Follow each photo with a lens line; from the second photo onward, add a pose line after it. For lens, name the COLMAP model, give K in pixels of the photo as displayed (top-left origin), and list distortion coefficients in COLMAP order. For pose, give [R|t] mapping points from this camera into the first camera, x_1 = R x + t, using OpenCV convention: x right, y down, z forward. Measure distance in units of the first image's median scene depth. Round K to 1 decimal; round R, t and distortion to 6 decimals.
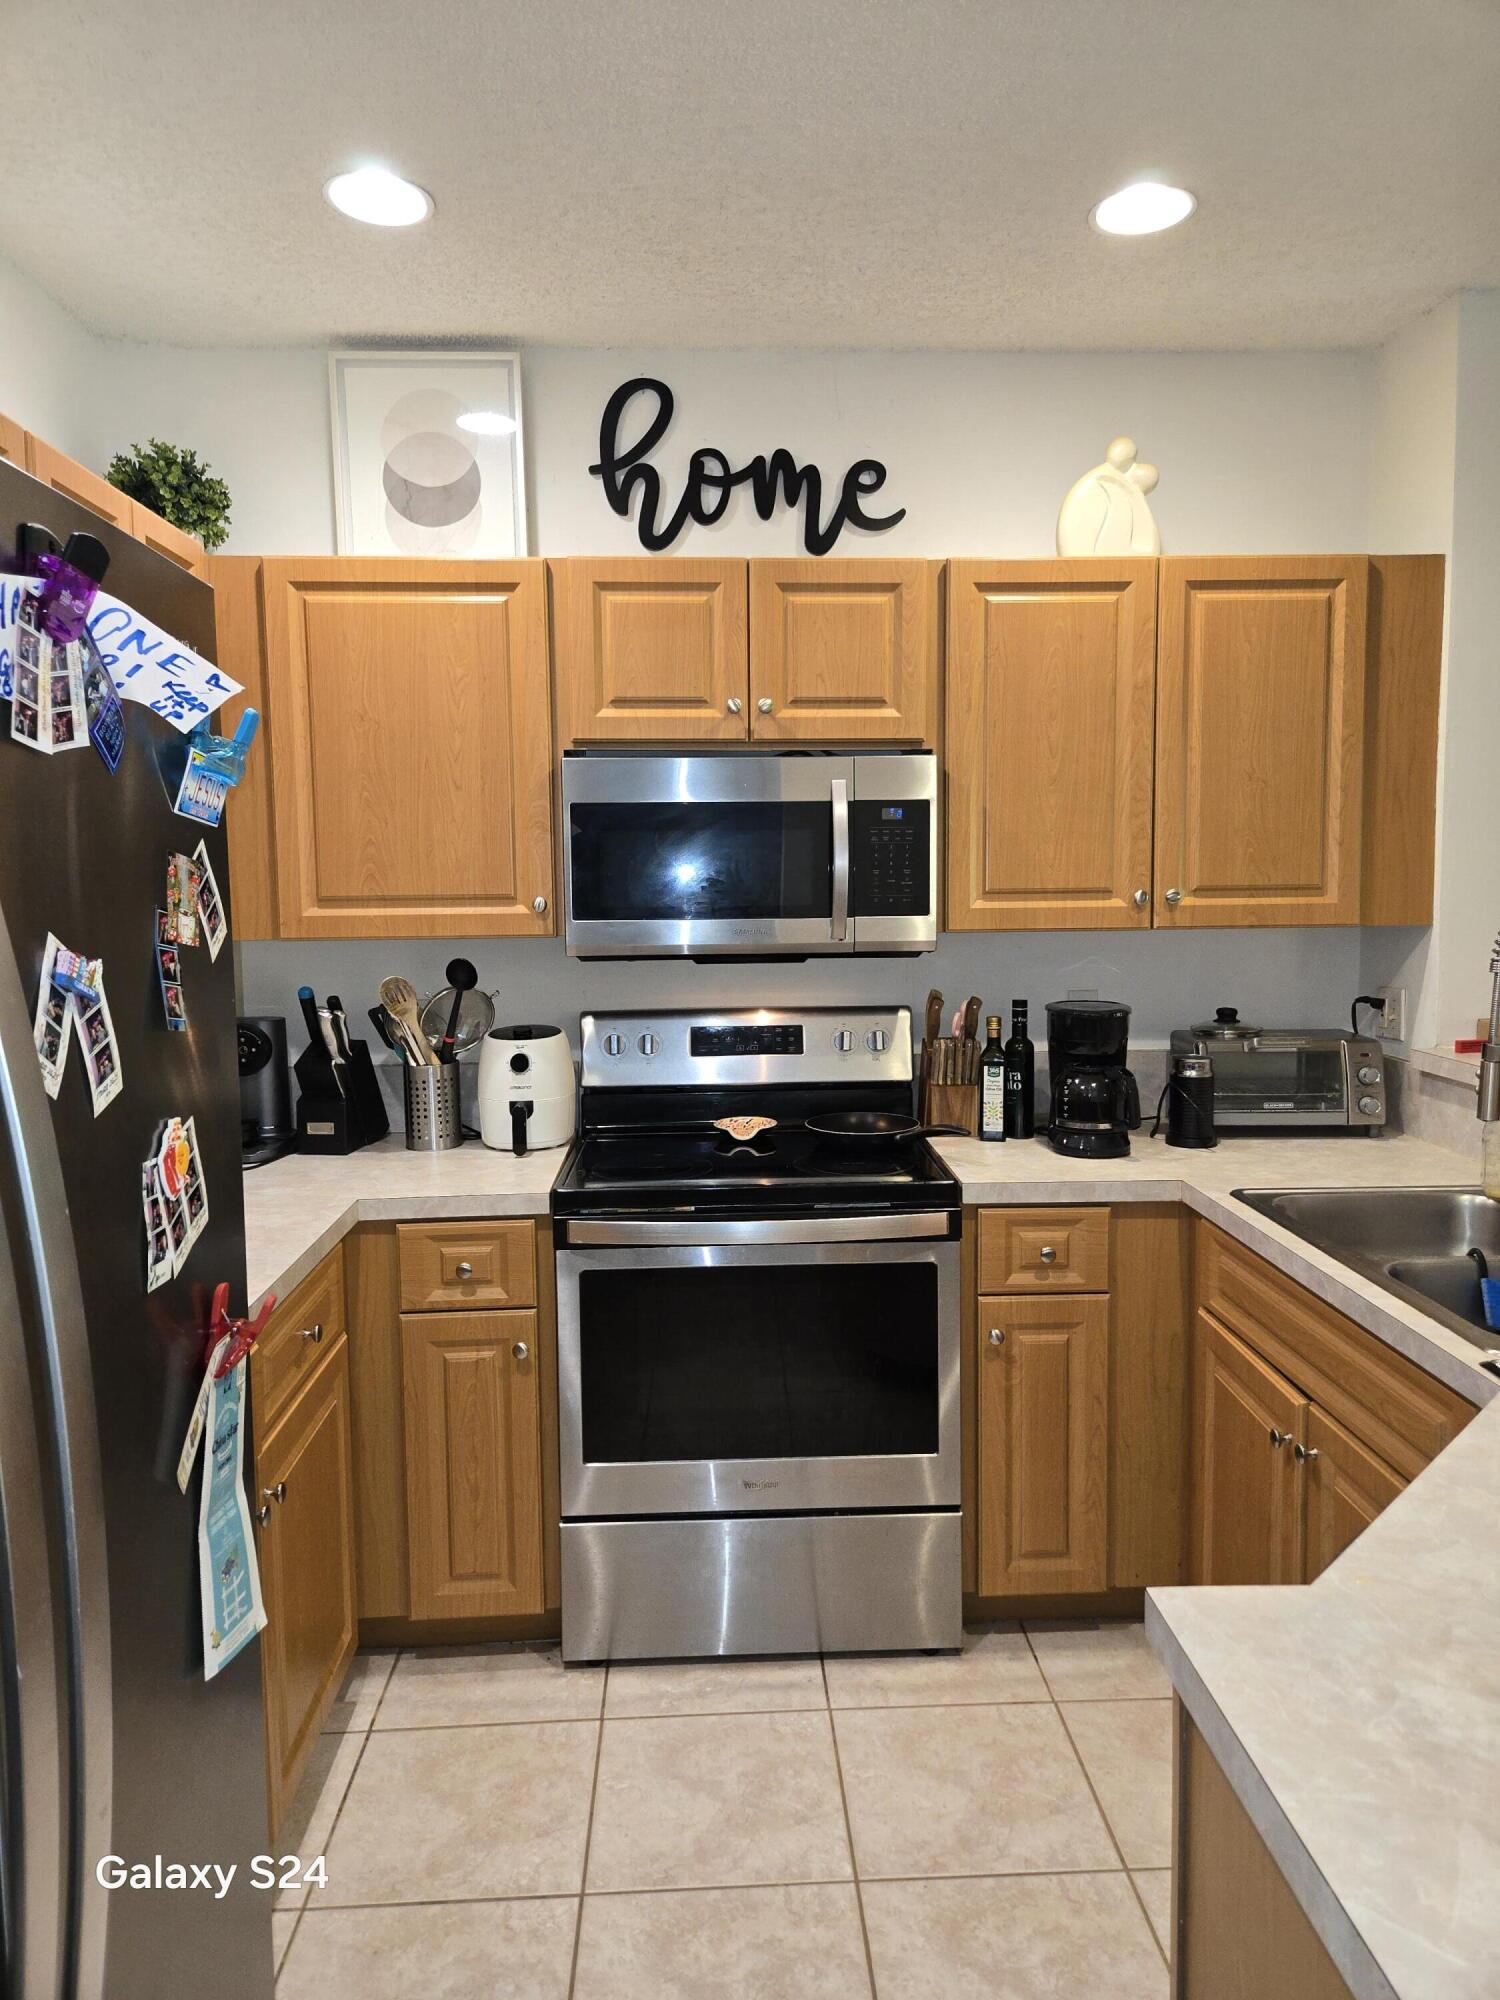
lens RADIAL K [[1346.1, 0, 755.8], [0, 1346.1, 970.8], [0, 0, 1]] dist [0.083351, -0.060561]
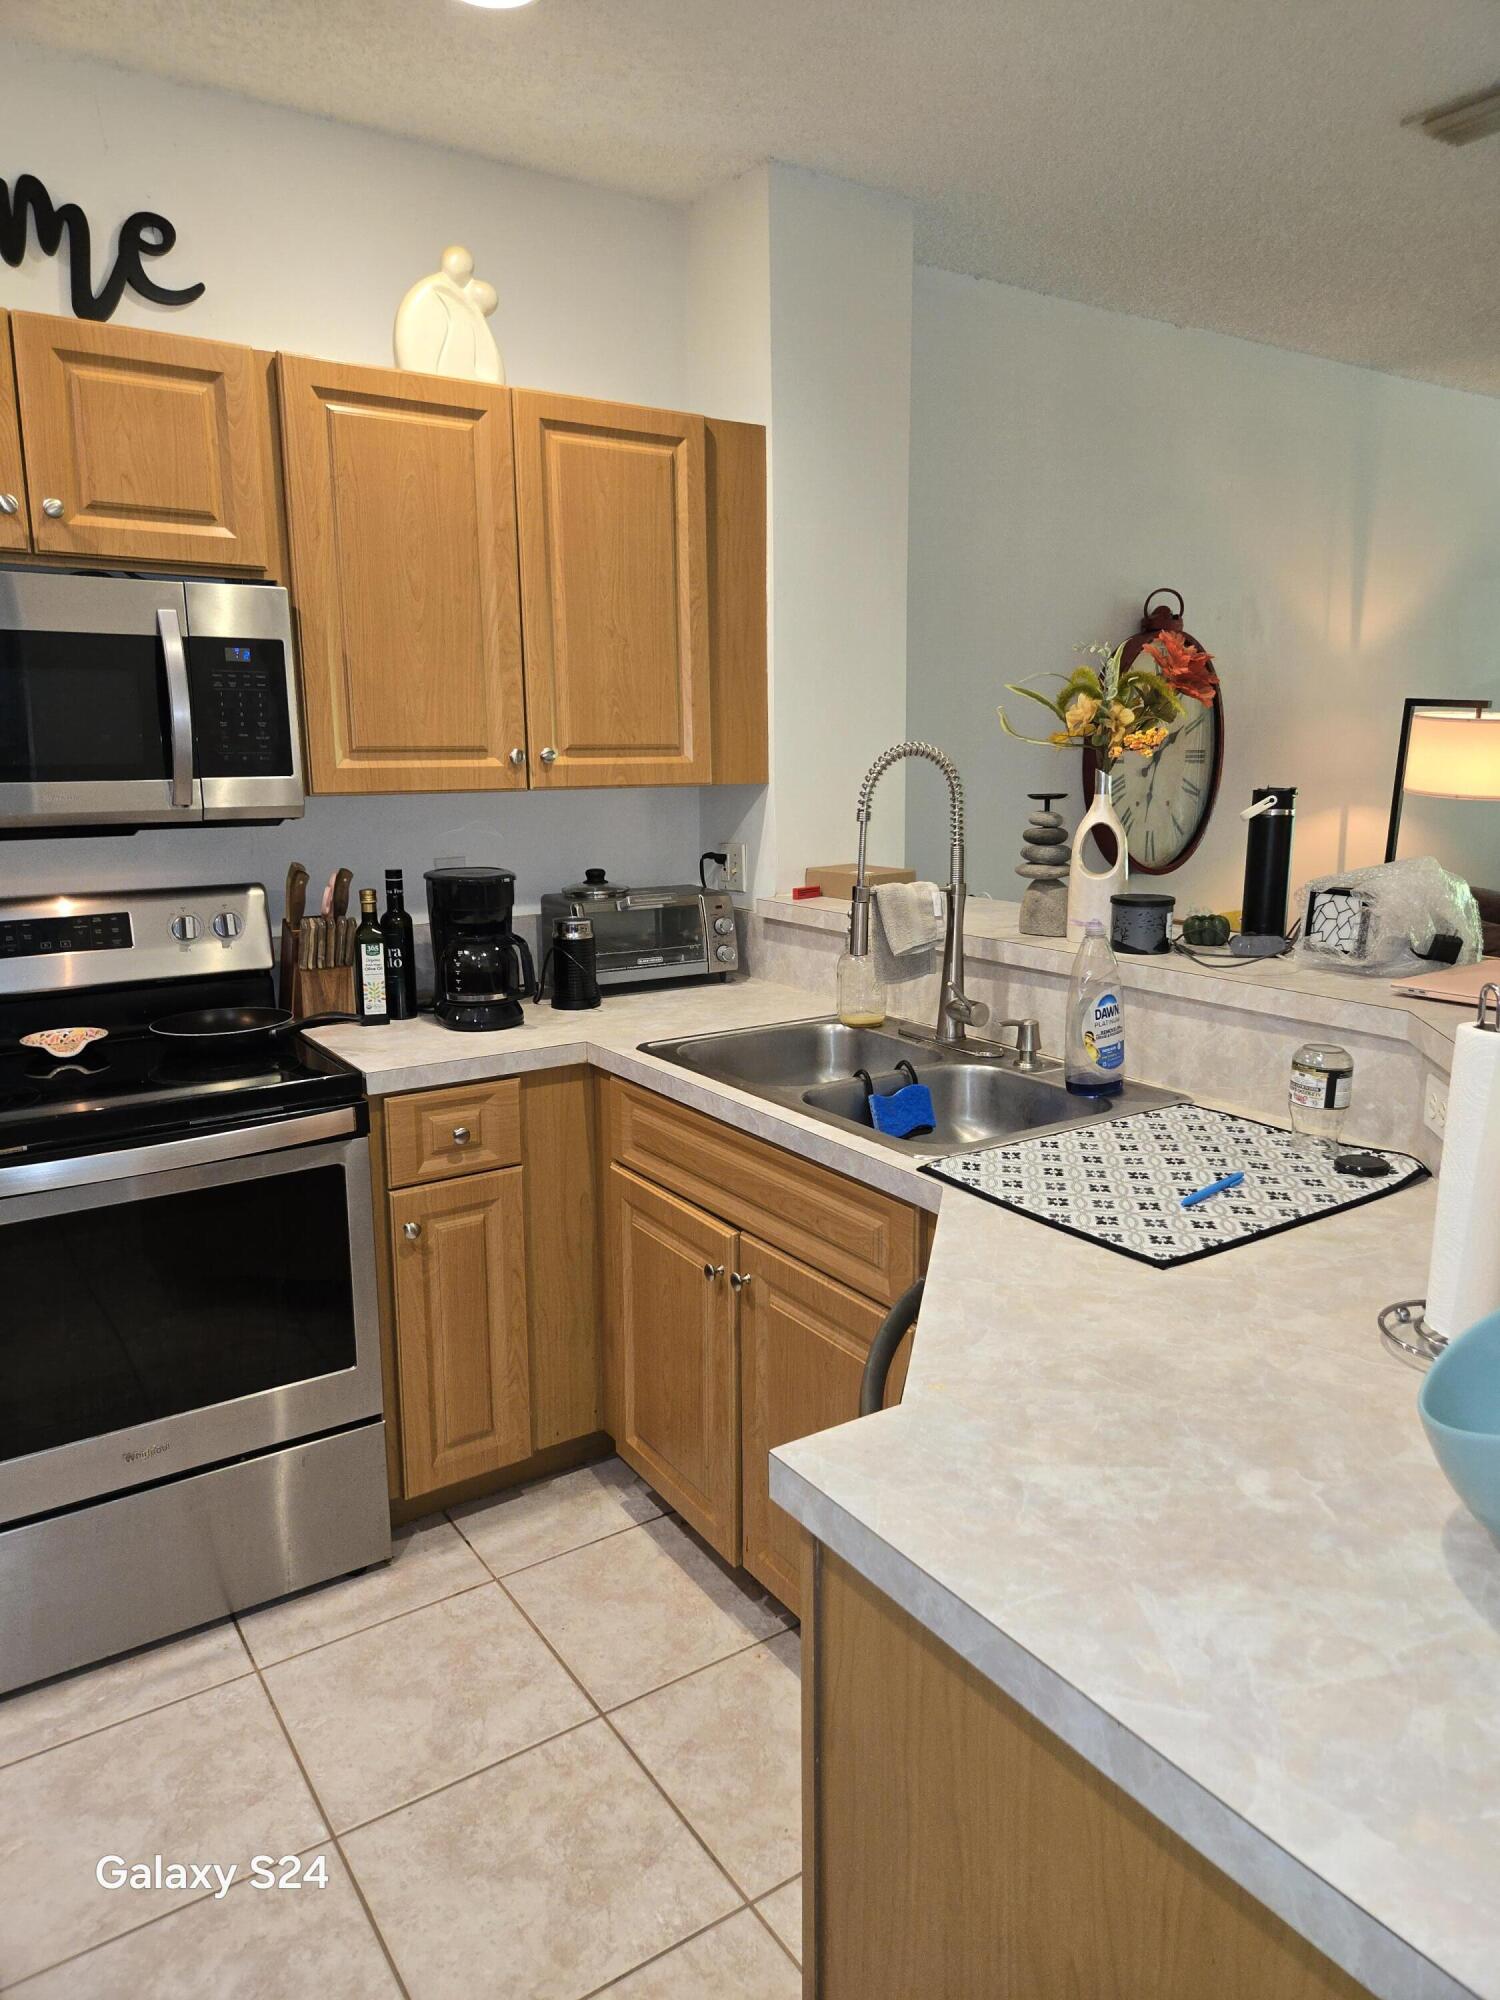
lens RADIAL K [[1348.1, 0, 756.9], [0, 1348.1, 974.0], [0, 0, 1]] dist [0.076871, -0.063127]
pose [[0.854350, -0.085551, 0.512607, -0.076000], [0.037760, 0.993969, 0.102954, 0.006747], [-0.518324, -0.068603, 0.852428, 0.085213]]
